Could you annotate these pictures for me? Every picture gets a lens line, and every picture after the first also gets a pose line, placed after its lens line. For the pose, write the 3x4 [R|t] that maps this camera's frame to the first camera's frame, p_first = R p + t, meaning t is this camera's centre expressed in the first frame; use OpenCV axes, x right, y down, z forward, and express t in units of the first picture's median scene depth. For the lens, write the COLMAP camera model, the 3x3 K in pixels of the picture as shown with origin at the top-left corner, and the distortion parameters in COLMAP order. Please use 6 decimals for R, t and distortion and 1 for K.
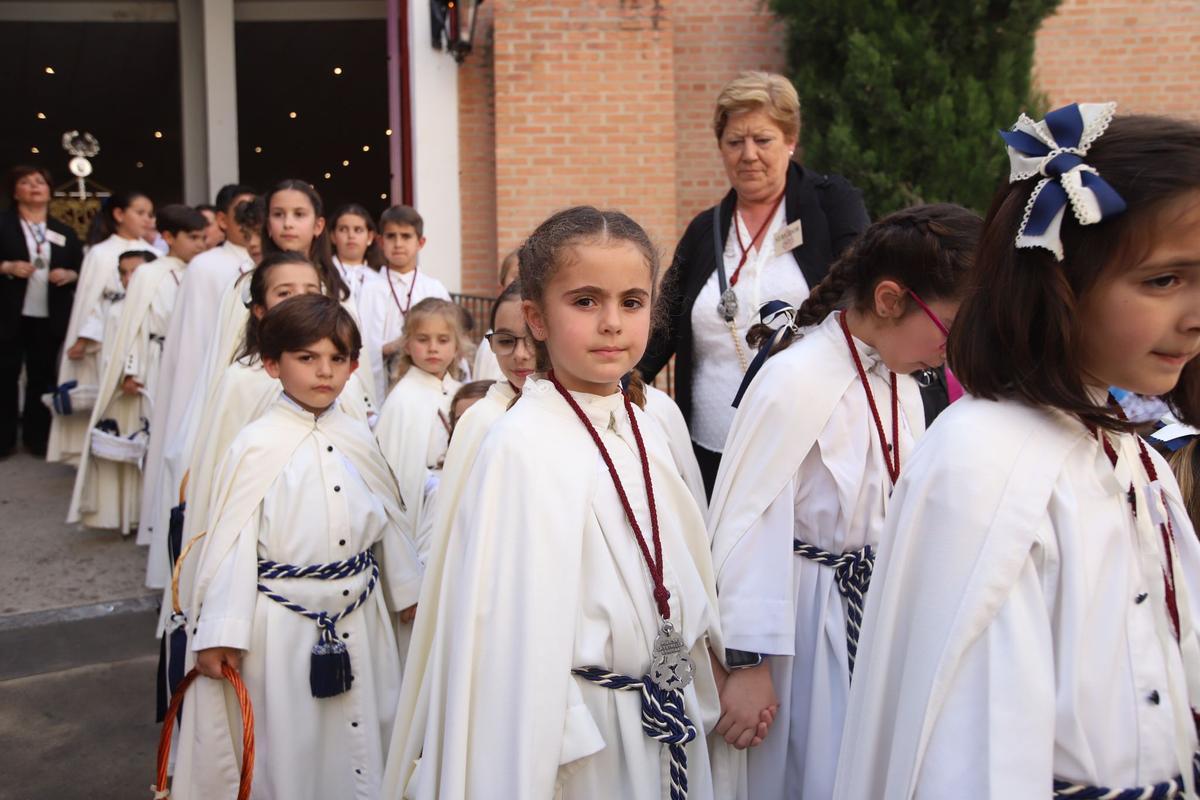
lens RADIAL K [[849.7, 0, 595.6], [0, 849.7, 404.1], [0, 0, 1]] dist [0.005037, 0.032263]
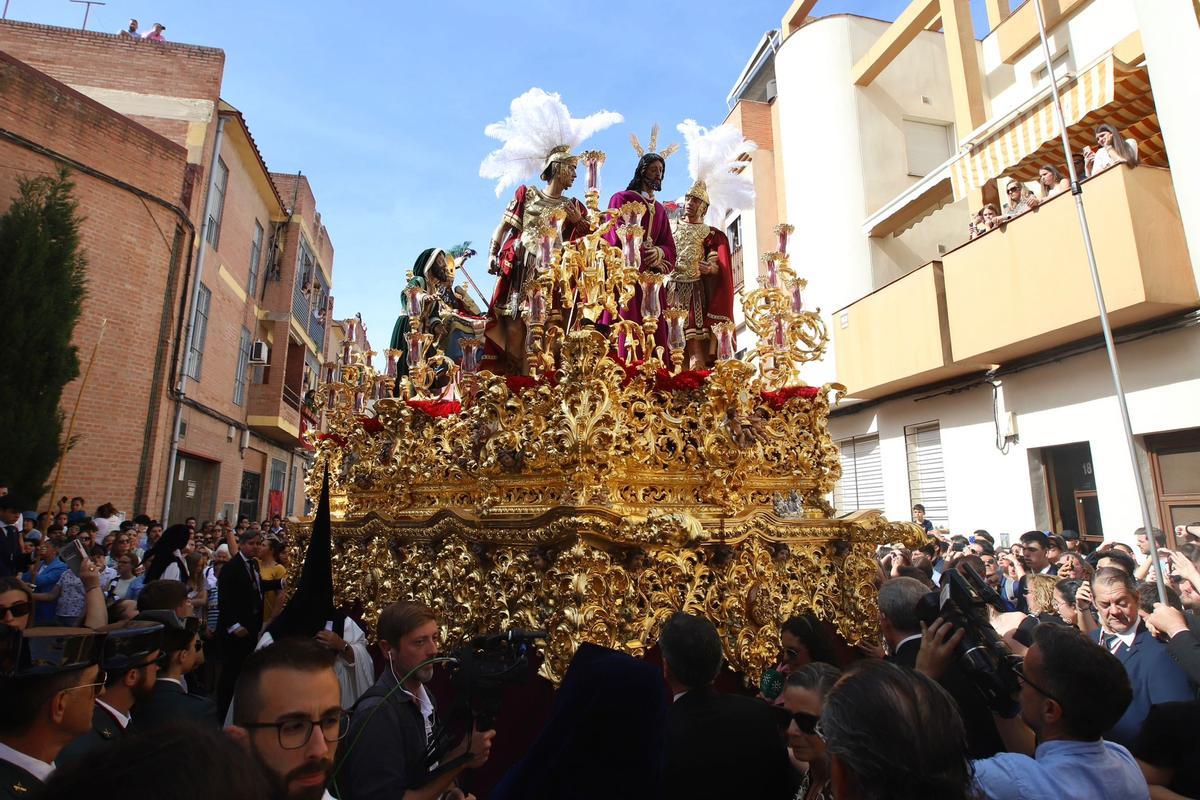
lens RADIAL K [[700.7, 0, 603.2], [0, 700.7, 352.2], [0, 0, 1]] dist [-0.025315, 0.003797]
pose [[0.400093, 0.235423, 0.885721, -0.448453], [-0.011148, 0.967622, -0.252157, -0.087833], [-0.916407, 0.091012, 0.389764, -0.826259]]
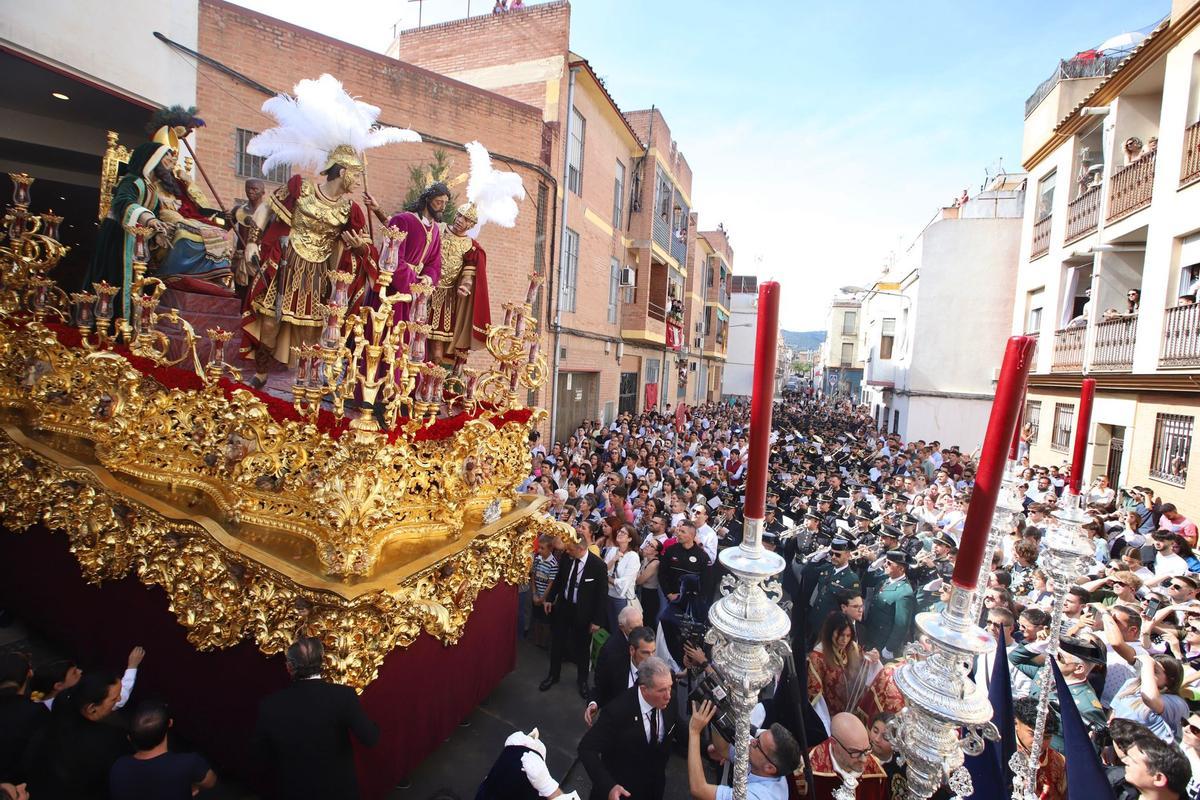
lens RADIAL K [[552.0, 0, 589.2], [0, 552.0, 393.2], [0, 0, 1]] dist [-0.034003, 0.007965]
pose [[0.839776, 0.041333, 0.541357, -0.060985], [-0.075990, 0.996231, 0.041816, -0.333628], [-0.537589, -0.076254, 0.839752, -0.618759]]
